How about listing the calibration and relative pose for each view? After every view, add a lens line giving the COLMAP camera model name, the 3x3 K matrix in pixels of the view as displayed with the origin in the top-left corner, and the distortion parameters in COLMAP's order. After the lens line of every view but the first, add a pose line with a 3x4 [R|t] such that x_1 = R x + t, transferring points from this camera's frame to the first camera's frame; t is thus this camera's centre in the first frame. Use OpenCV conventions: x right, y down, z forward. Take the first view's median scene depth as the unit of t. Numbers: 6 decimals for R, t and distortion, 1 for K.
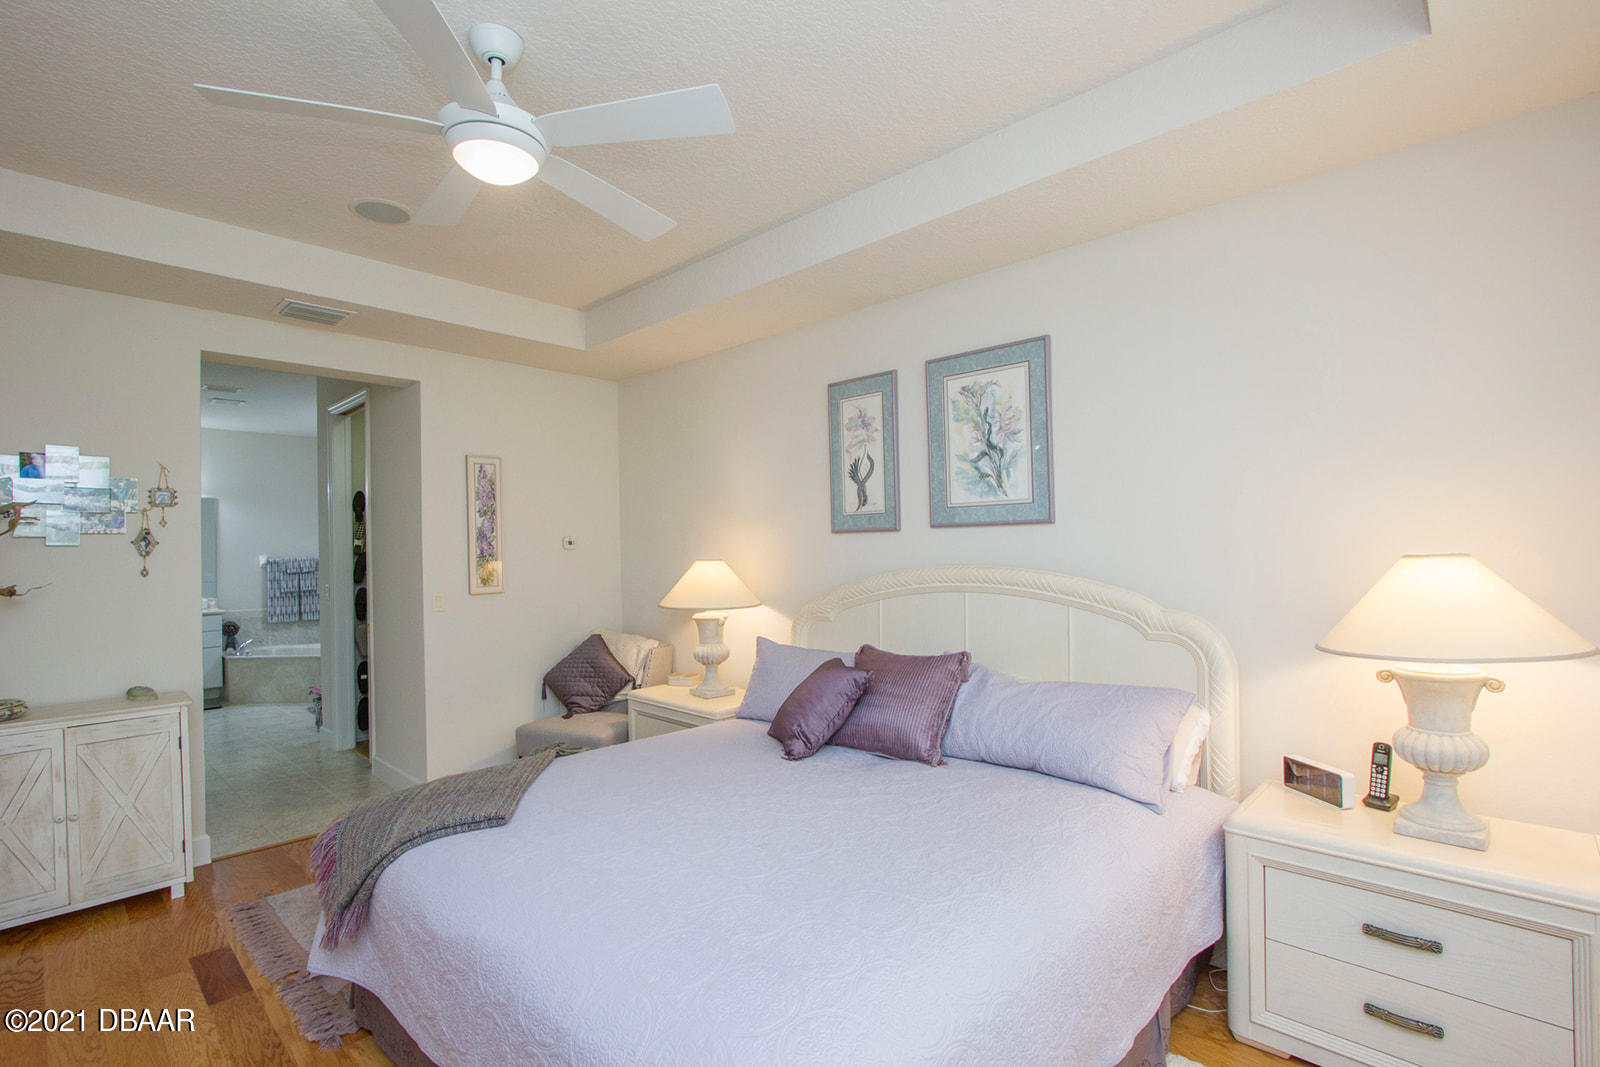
lens RADIAL K [[748.4, 0, 790.4], [0, 748.4, 543.2], [0, 0, 1]] dist [-0.021479, 0.001026]
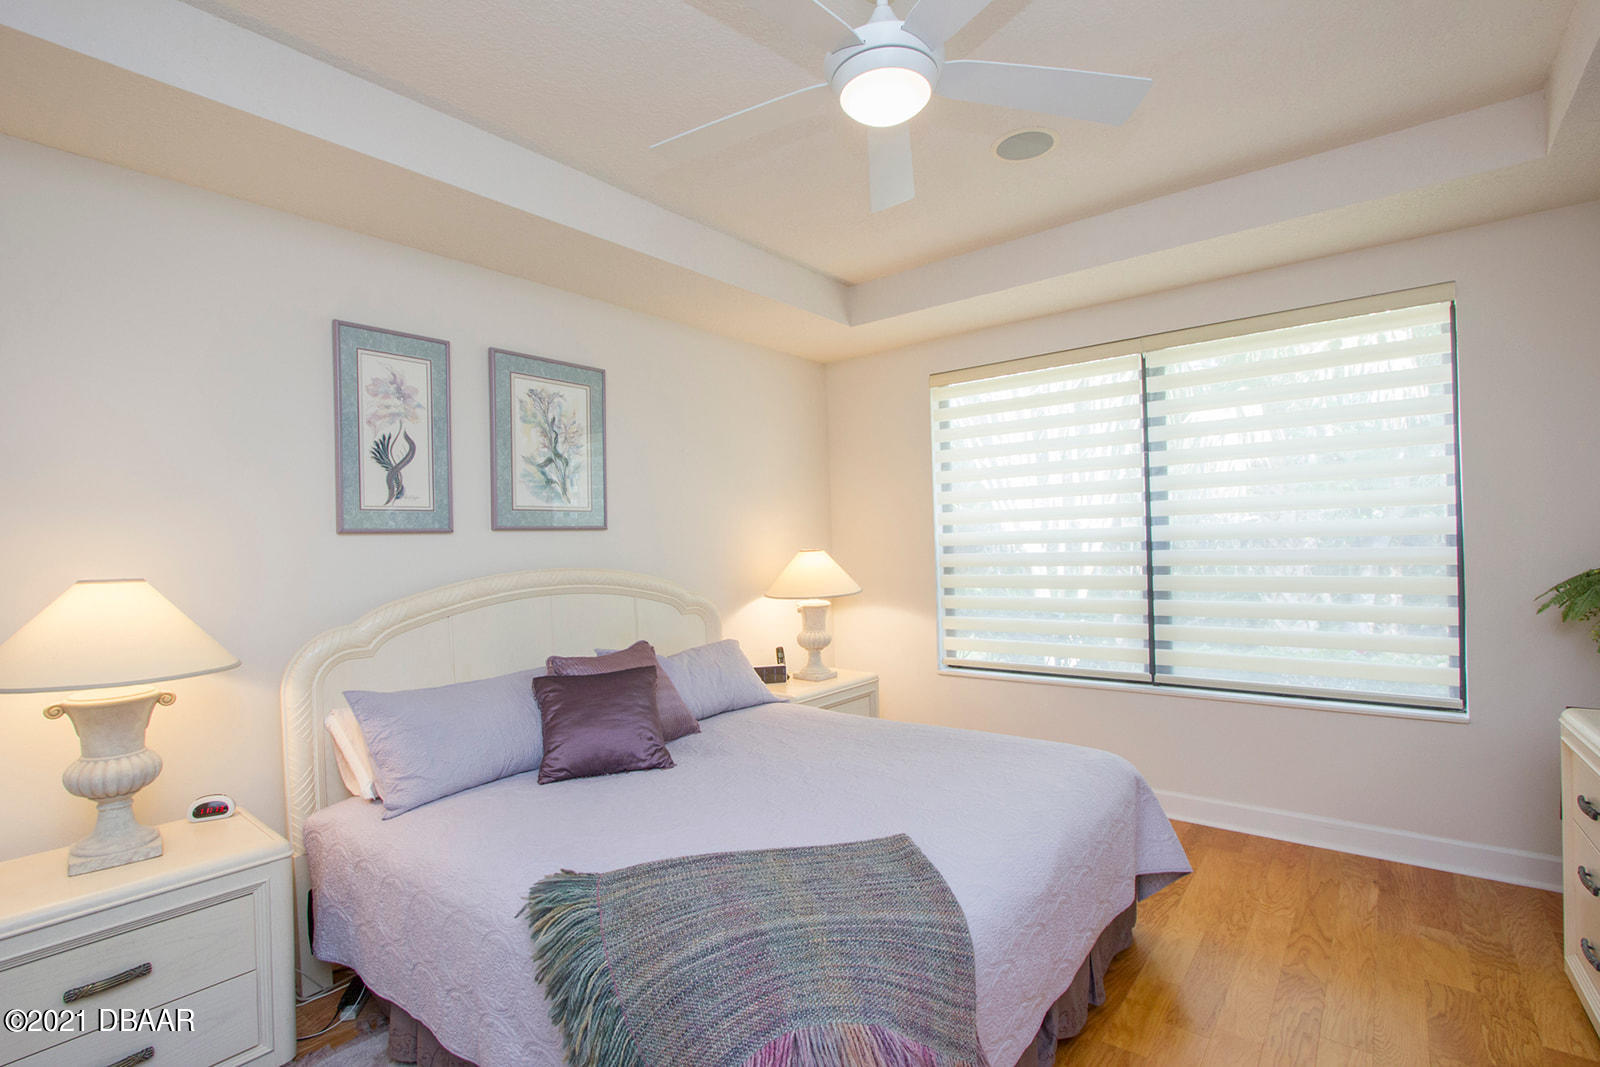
lens RADIAL K [[748.4, 0, 790.4], [0, 748.4, 543.2], [0, 0, 1]] dist [-0.021479, 0.001026]
pose [[-0.090338, 0.018049, 0.995748, -0.764268], [0.021752, 0.999633, -0.016146, 0.017863], [-0.995674, 0.020201, -0.090698, 0.734754]]
